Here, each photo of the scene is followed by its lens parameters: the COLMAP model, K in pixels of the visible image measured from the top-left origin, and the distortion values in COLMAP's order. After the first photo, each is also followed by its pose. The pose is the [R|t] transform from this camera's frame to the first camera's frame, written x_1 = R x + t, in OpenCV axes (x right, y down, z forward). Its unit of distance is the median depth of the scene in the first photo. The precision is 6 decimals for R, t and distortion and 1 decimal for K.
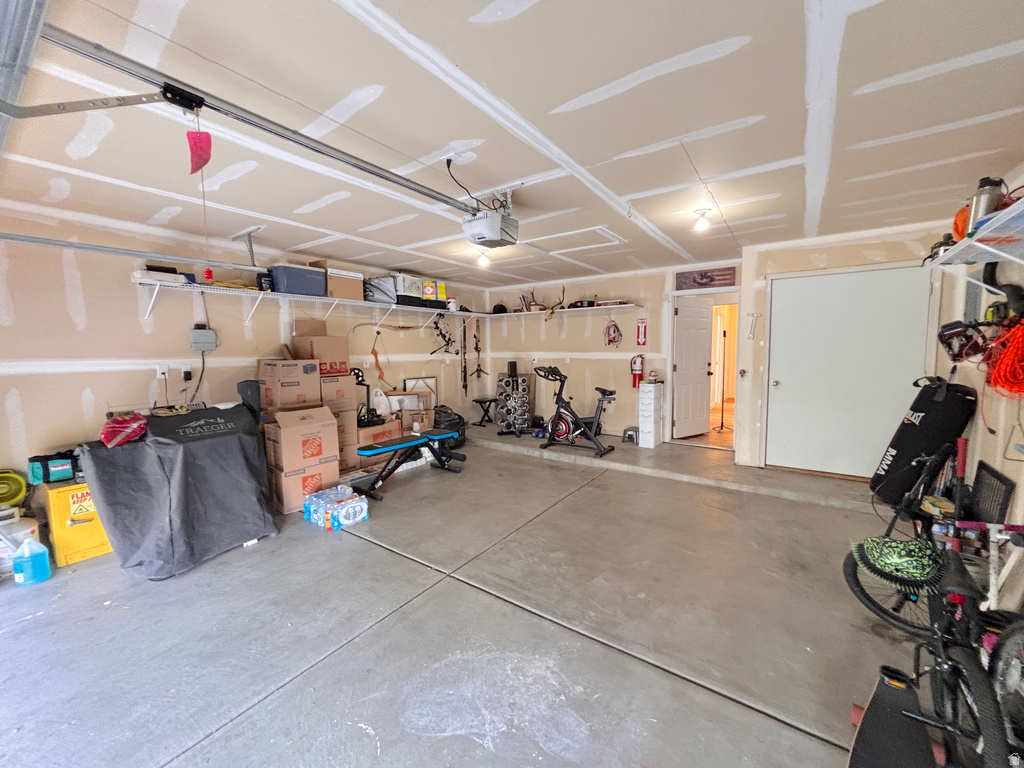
lens RADIAL K [[410.2, 0, 510.4], [0, 410.2, 383.5], [0, 0, 1]] dist [0.012003, 0.000158]
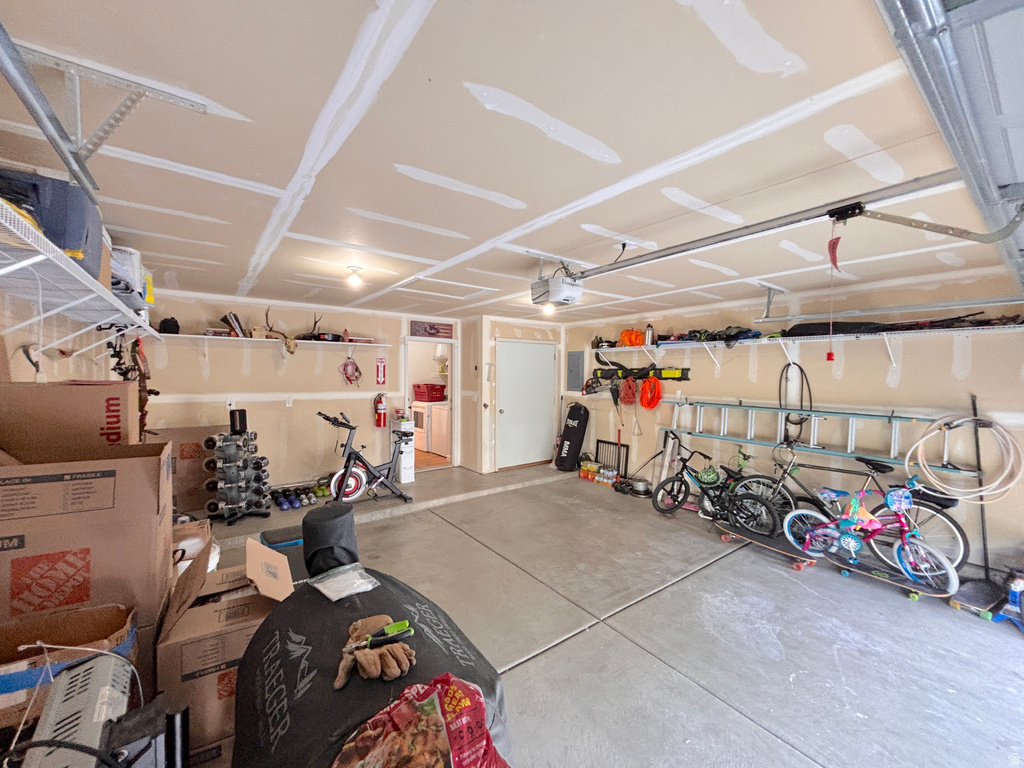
lens RADIAL K [[410.2, 0, 510.4], [0, 410.2, 383.5], [0, 0, 1]] dist [0.012003, 0.000158]
pose [[0.295686, -0.011913, 0.955211, -0.626021], [0.069165, 0.997565, -0.008969, -0.072804], [-0.952778, 0.068719, 0.295790, 0.451198]]
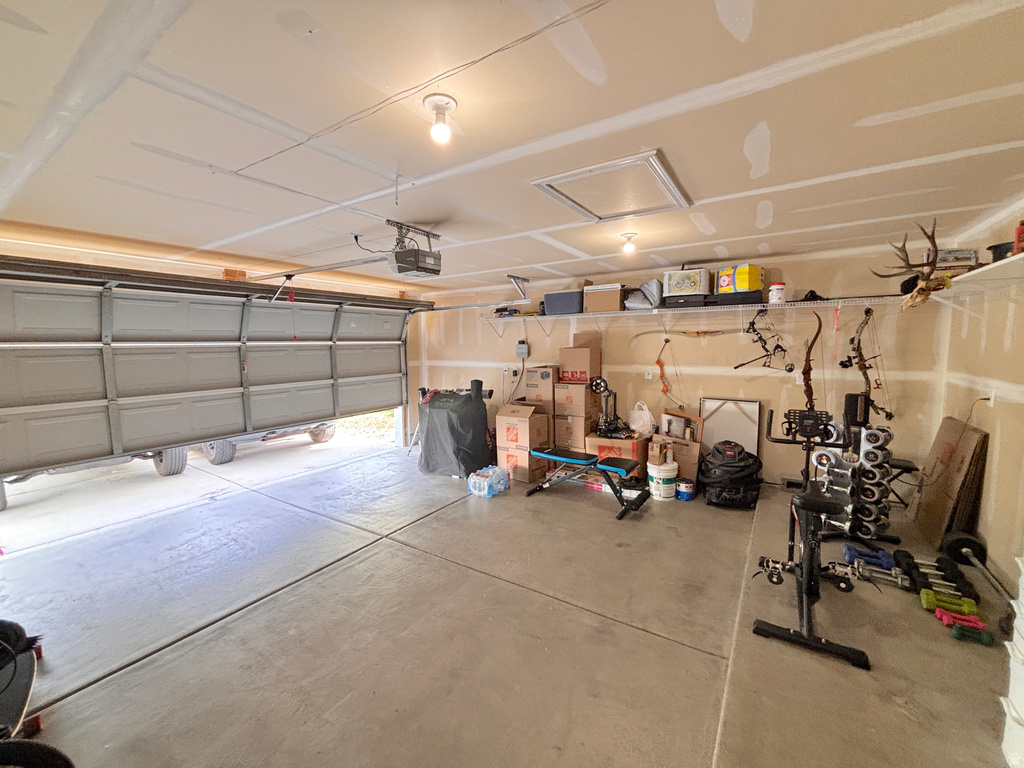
lens RADIAL K [[410.2, 0, 510.4], [0, 410.2, 383.5], [0, 0, 1]] dist [0.012003, 0.000158]
pose [[0.023464, 0.105787, -0.994112, 0.596679], [-0.073640, 0.991867, 0.103810, -0.106005], [0.997009, 0.070770, 0.031063, 0.686684]]
